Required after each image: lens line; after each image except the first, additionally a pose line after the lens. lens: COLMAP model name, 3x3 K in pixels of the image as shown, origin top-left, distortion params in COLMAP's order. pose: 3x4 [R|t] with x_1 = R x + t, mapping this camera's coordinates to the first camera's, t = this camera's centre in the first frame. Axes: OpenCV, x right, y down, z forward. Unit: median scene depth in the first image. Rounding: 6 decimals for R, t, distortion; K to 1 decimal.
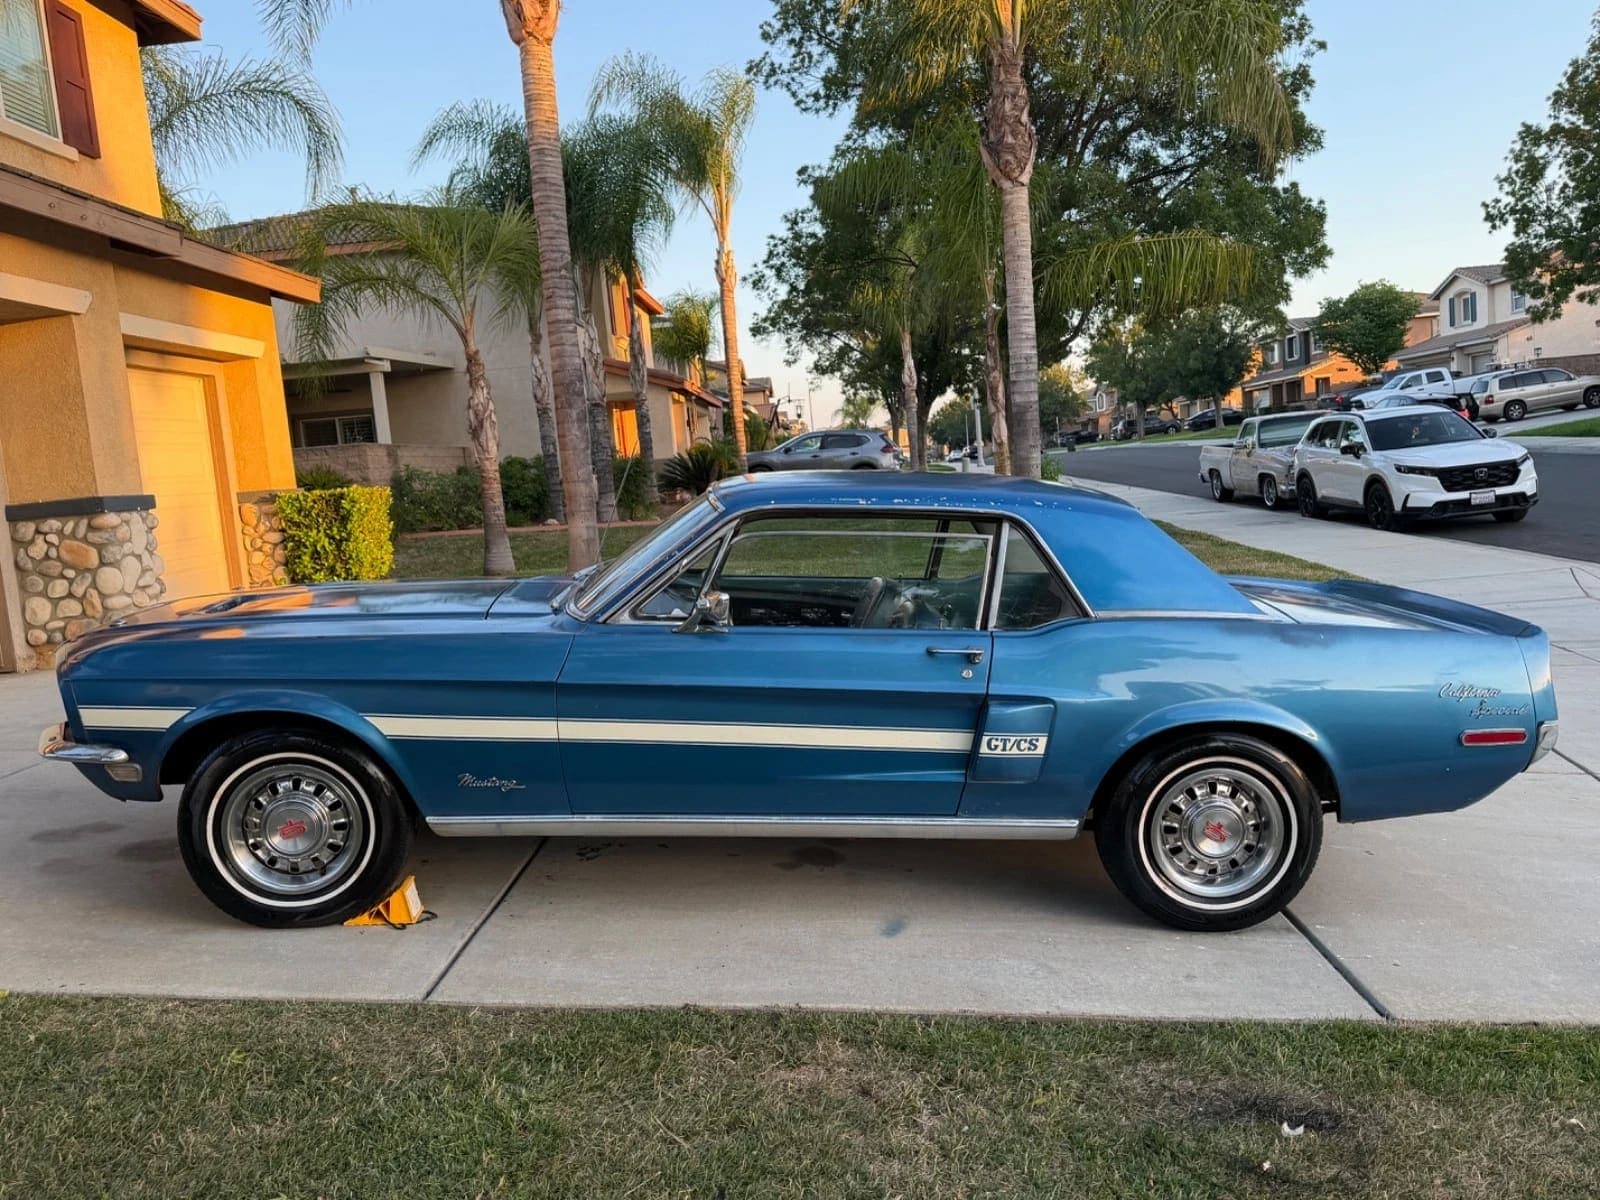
lens RADIAL K [[1225.1, 0, 789.9], [0, 1225.1, 645.0], [0, 0, 1]] dist [0.092492, -0.137496]
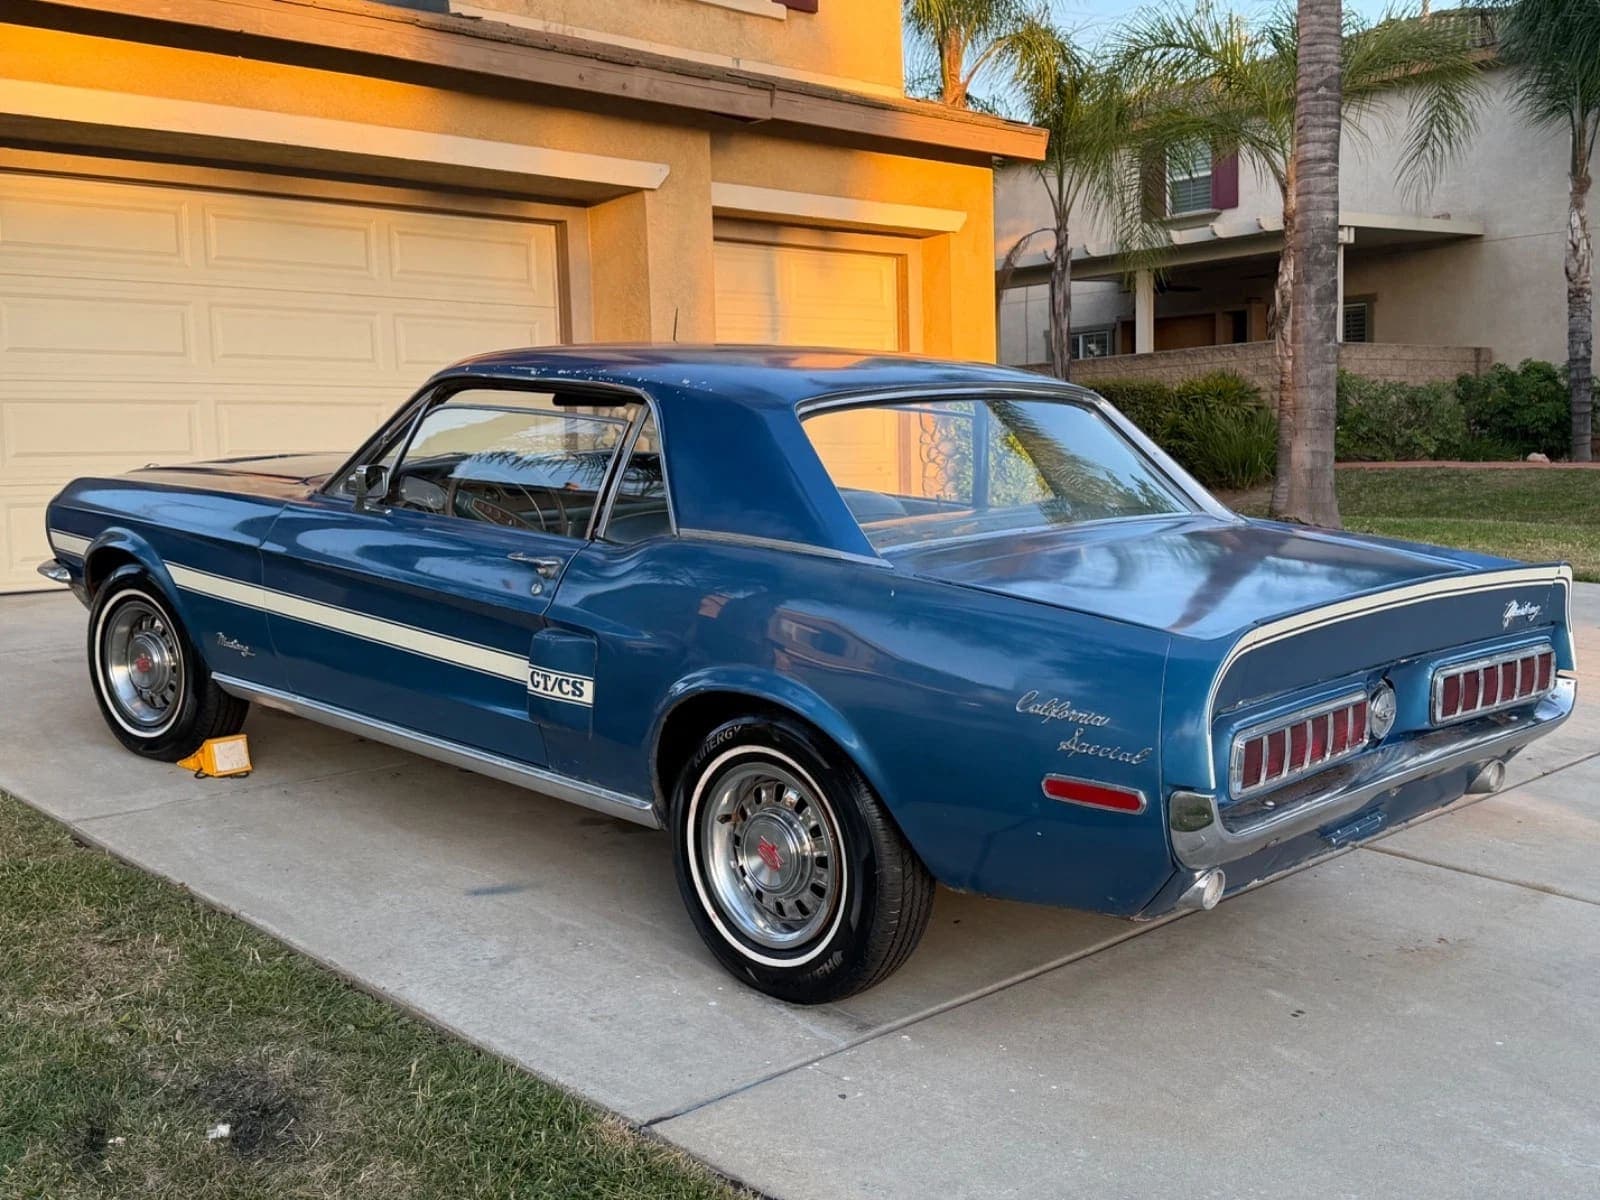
lens RADIAL K [[1676.1, 0, 799.9], [0, 1676.1, 634.3], [0, 0, 1]] dist [0.229031, -0.579576]
pose [[0.727251, 0.129164, -0.674109, 0.294018], [-0.125703, 0.990587, 0.054191, -0.008540], [0.674763, 0.045327, 0.736641, 0.087058]]
